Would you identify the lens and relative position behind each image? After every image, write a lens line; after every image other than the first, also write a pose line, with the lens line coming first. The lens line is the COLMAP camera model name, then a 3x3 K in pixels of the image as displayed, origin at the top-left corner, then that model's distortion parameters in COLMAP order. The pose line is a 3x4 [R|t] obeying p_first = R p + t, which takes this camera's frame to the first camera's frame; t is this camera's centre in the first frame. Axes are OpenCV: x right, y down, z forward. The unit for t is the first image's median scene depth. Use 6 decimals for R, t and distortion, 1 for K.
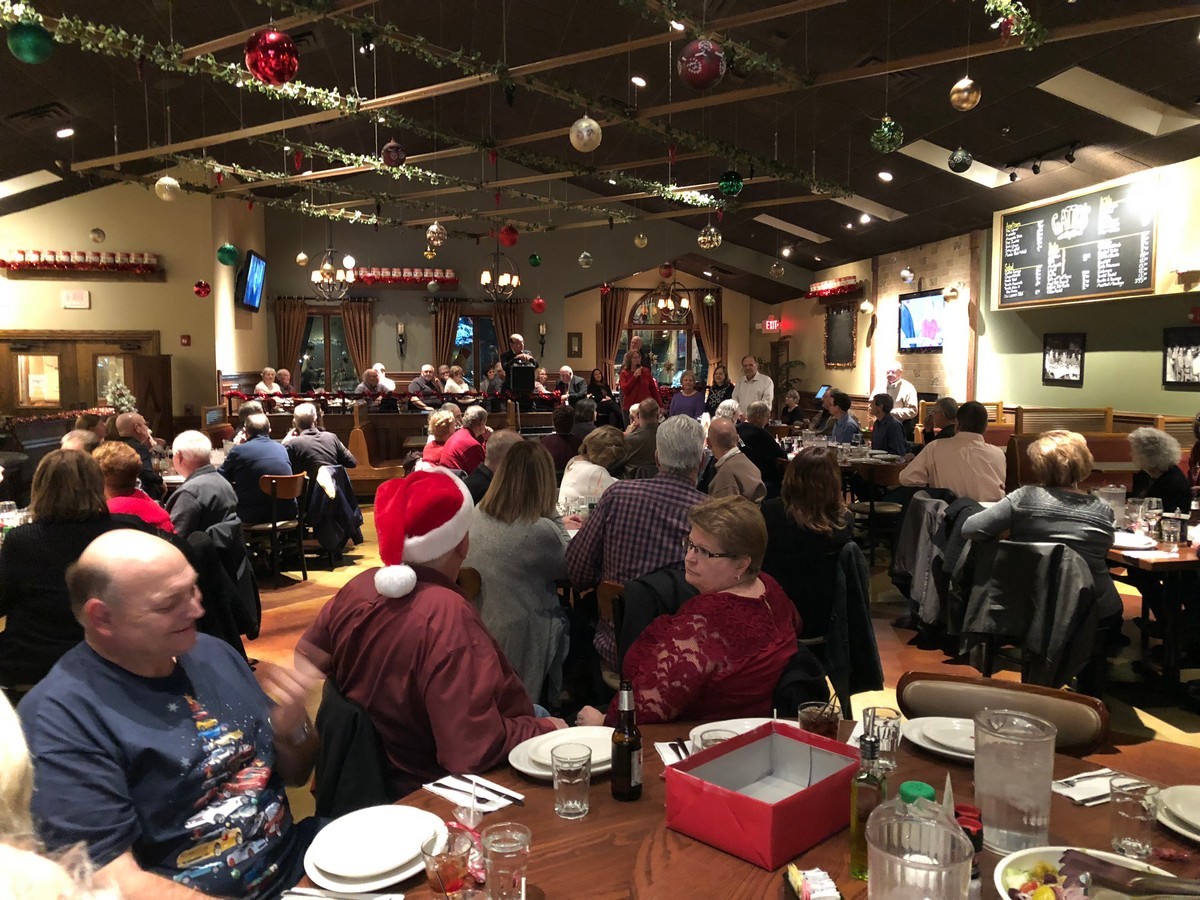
lens RADIAL K [[971.6, 0, 601.3], [0, 971.6, 445.1], [0, 0, 1]] dist [0.030038, -0.003332]
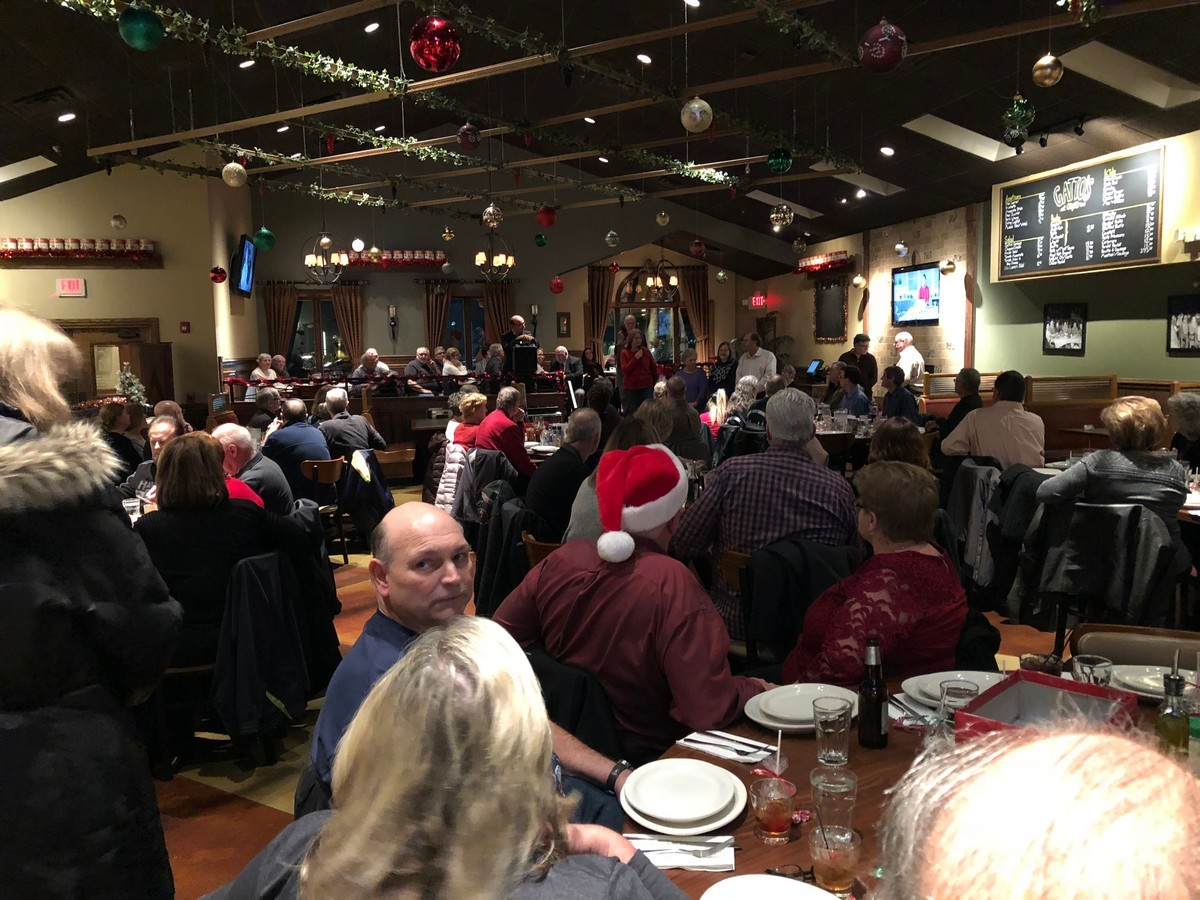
lens RADIAL K [[973.5, 0, 600.0], [0, 973.5, 450.0], [0, 0, 1]] dist [0.025779, 0.002306]
pose [[0.998961, -0.024359, 0.038510, -0.061866], [0.023361, 0.999385, 0.026156, 0.000774], [-0.039123, -0.025229, 0.998916, -0.009587]]
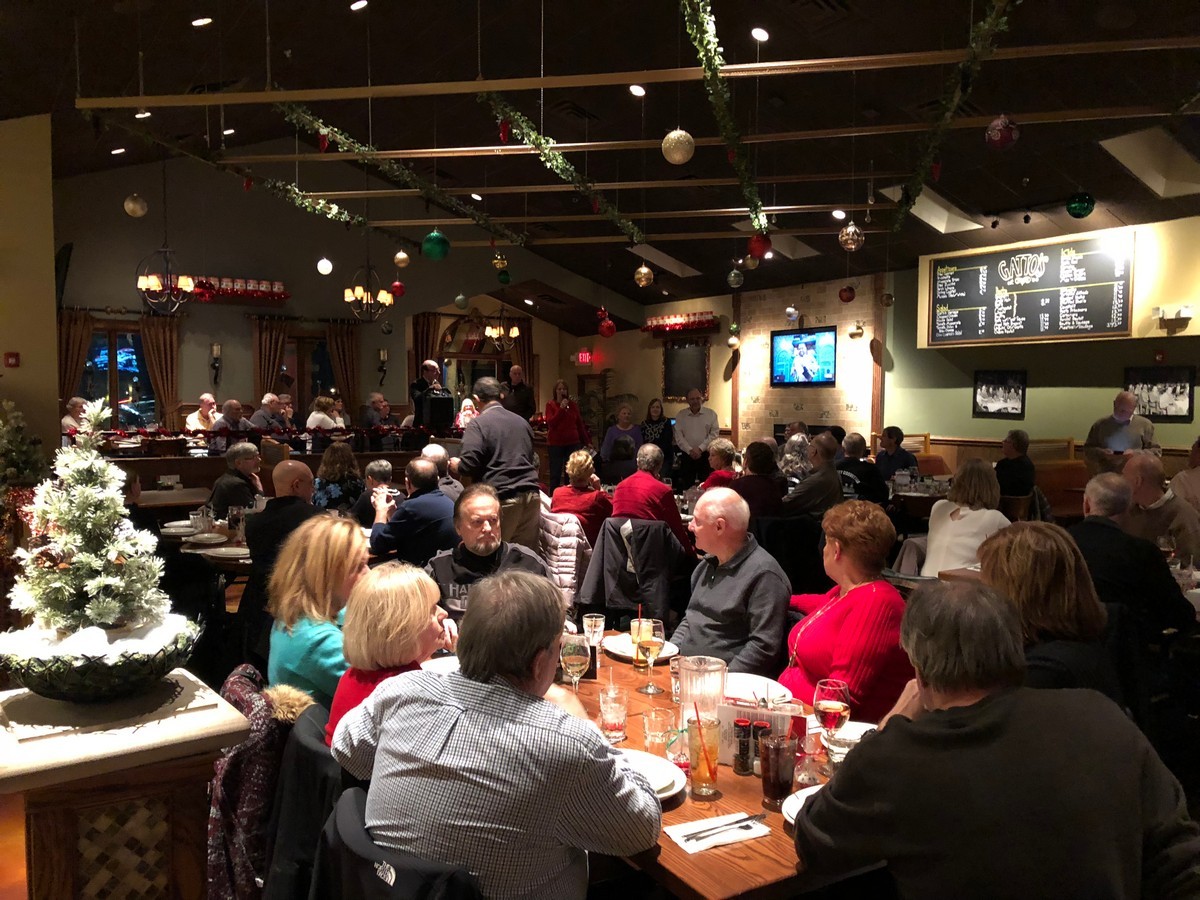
lens RADIAL K [[977.0, 0, 598.9], [0, 977.0, 445.2], [0, 0, 1]] dist [0.024906, -0.000205]
pose [[0.915479, -0.013855, 0.402126, -0.417400], [0.027692, 0.999207, -0.028615, -0.013015], [-0.401411, 0.037332, 0.915137, 0.197757]]
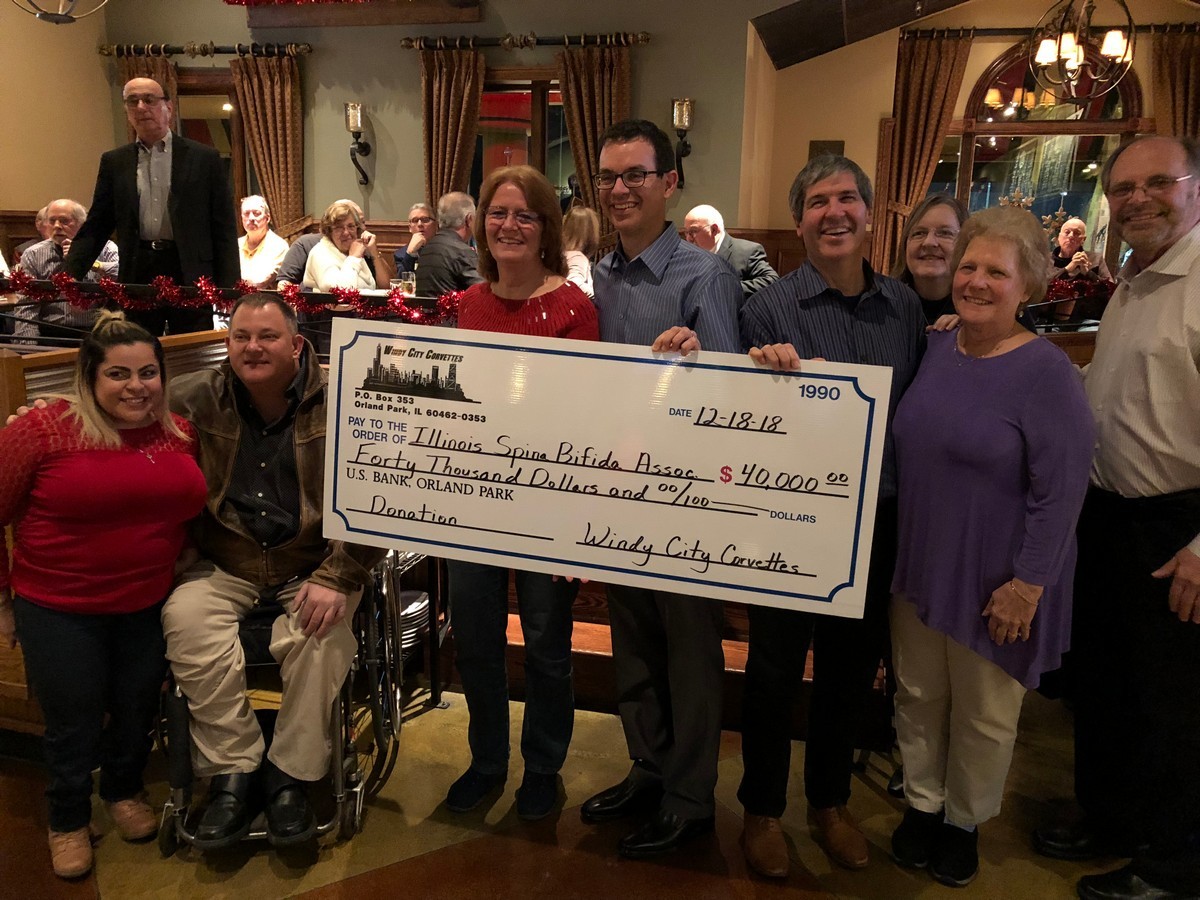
lens RADIAL K [[993.6, 0, 605.2], [0, 993.6, 434.5], [0, 0, 1]] dist [0.001495, 0.052525]
pose [[0.914833, 0.100882, -0.391028, 0.136643], [-0.054745, 0.990337, 0.127418, -0.074672], [0.400104, -0.095159, 0.911516, 1.076795]]
